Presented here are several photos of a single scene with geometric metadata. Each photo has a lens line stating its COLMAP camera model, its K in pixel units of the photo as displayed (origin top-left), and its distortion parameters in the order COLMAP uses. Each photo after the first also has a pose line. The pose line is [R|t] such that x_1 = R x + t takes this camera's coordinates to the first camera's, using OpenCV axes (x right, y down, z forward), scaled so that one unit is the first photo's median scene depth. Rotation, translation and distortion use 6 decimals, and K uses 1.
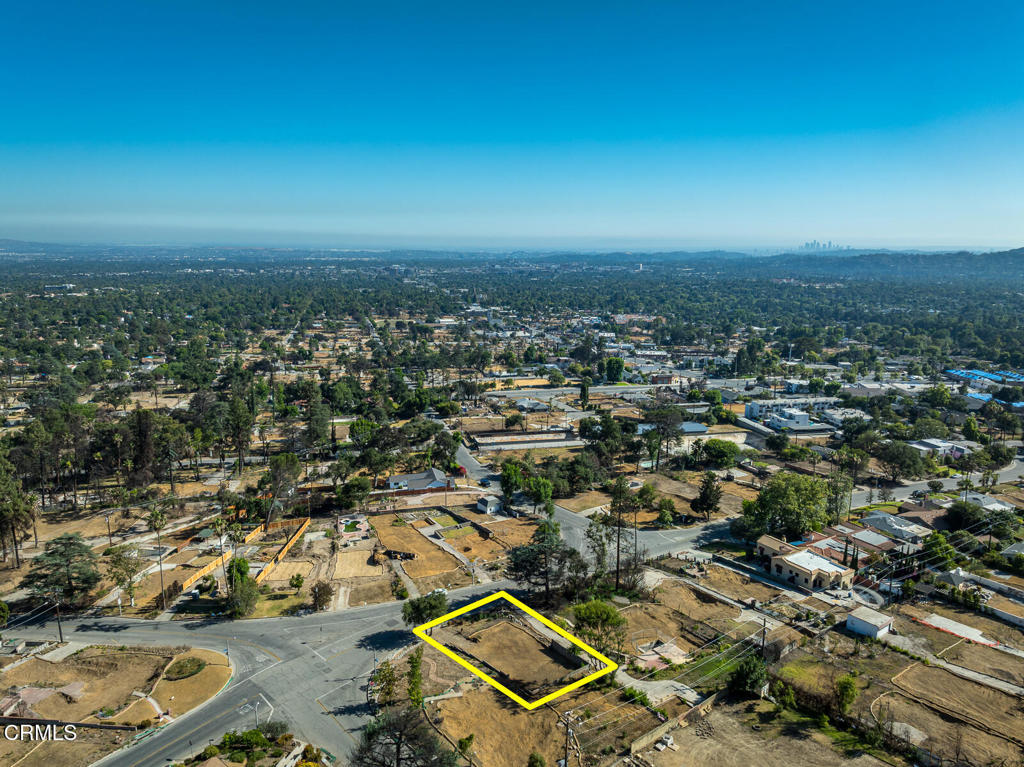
lens RADIAL K [[695.4, 0, 514.1], [0, 695.4, 391.2], [0, 0, 1]] dist [0.156206, -0.185067]
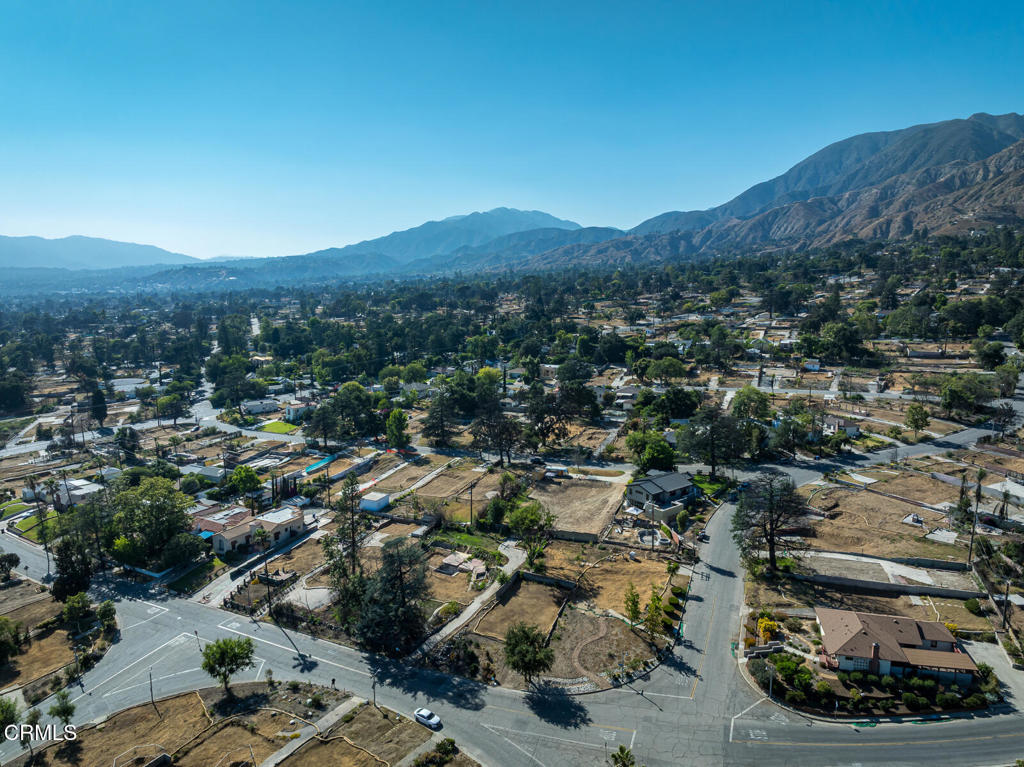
lens RADIAL K [[695.4, 0, 508.7], [0, 695.4, 386.7], [0, 0, 1]] dist [0.156206, -0.185067]
pose [[-0.456803, -0.160266, 0.875012, -0.502455], [0.193087, 0.942323, 0.273396, -0.134585], [-0.868360, 0.293841, -0.399511, 0.801932]]
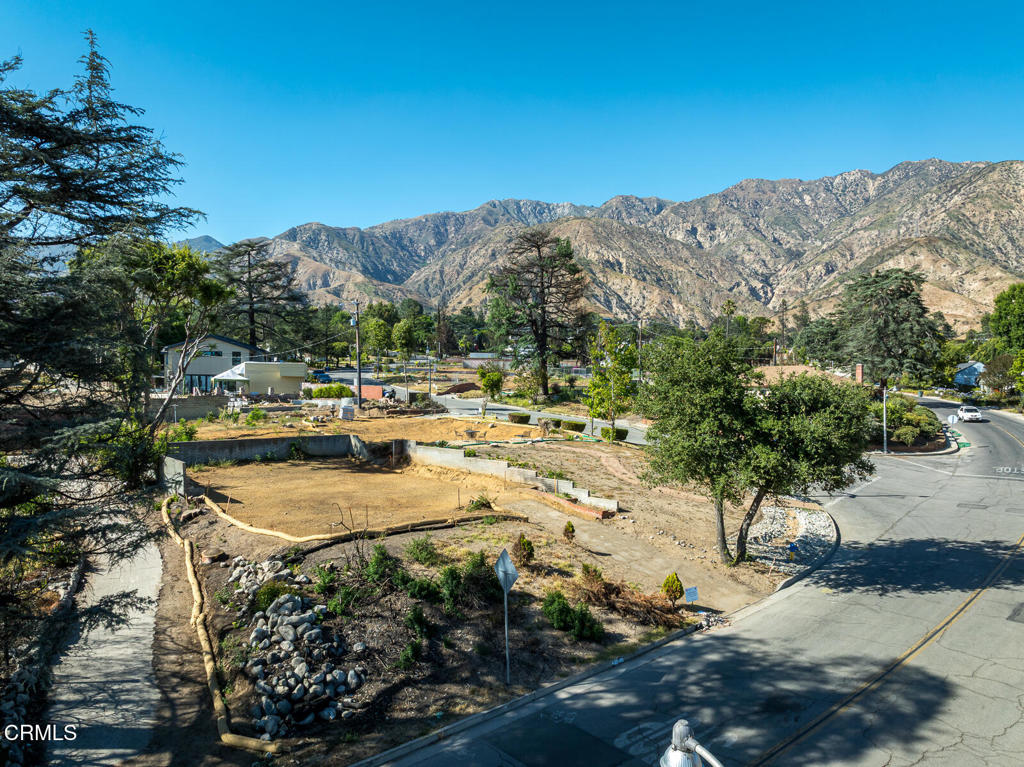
lens RADIAL K [[695.4, 0, 515.1], [0, 695.4, 384.9], [0, 0, 1]] dist [0.156206, -0.185067]
pose [[-0.999571, -0.010057, -0.027506, -0.034062], [-0.015675, 0.977060, 0.212385, 0.164183], [0.024739, 0.212725, -0.976799, 0.759318]]
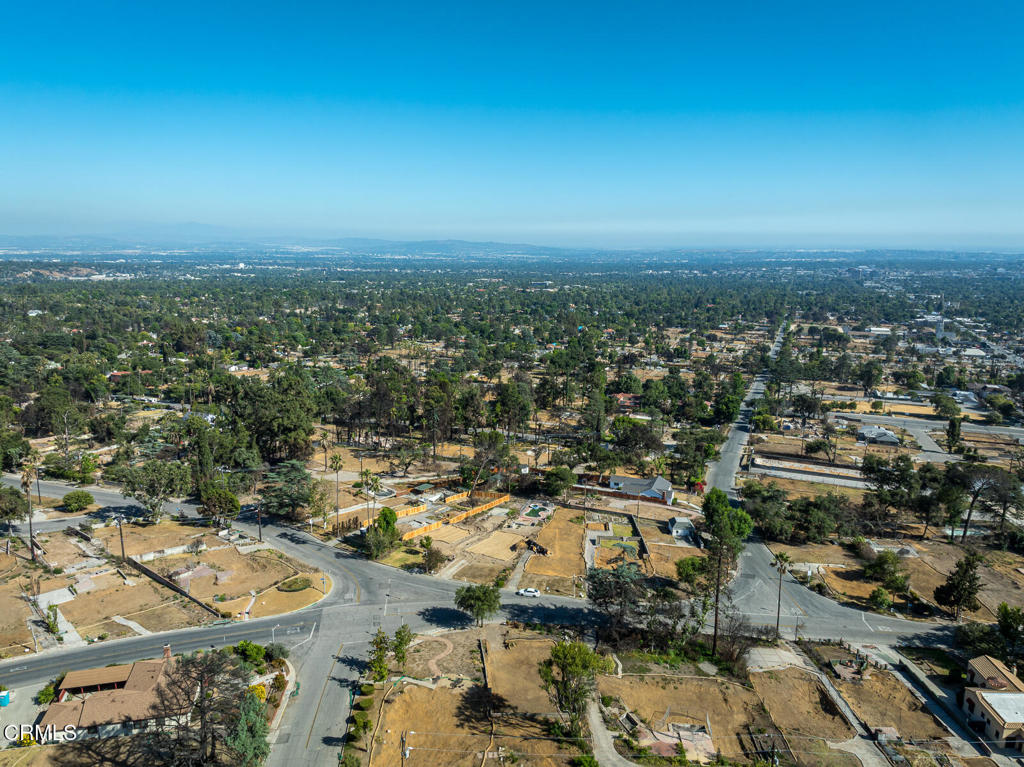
lens RADIAL K [[695.4, 0, 507.4], [0, 695.4, 384.6], [0, 0, 1]] dist [0.156206, -0.185067]
pose [[0.805906, 0.118252, -0.580114, 0.284538], [-0.124758, 0.991768, 0.028848, -0.015198], [0.578750, 0.049125, 0.814024, 0.129410]]
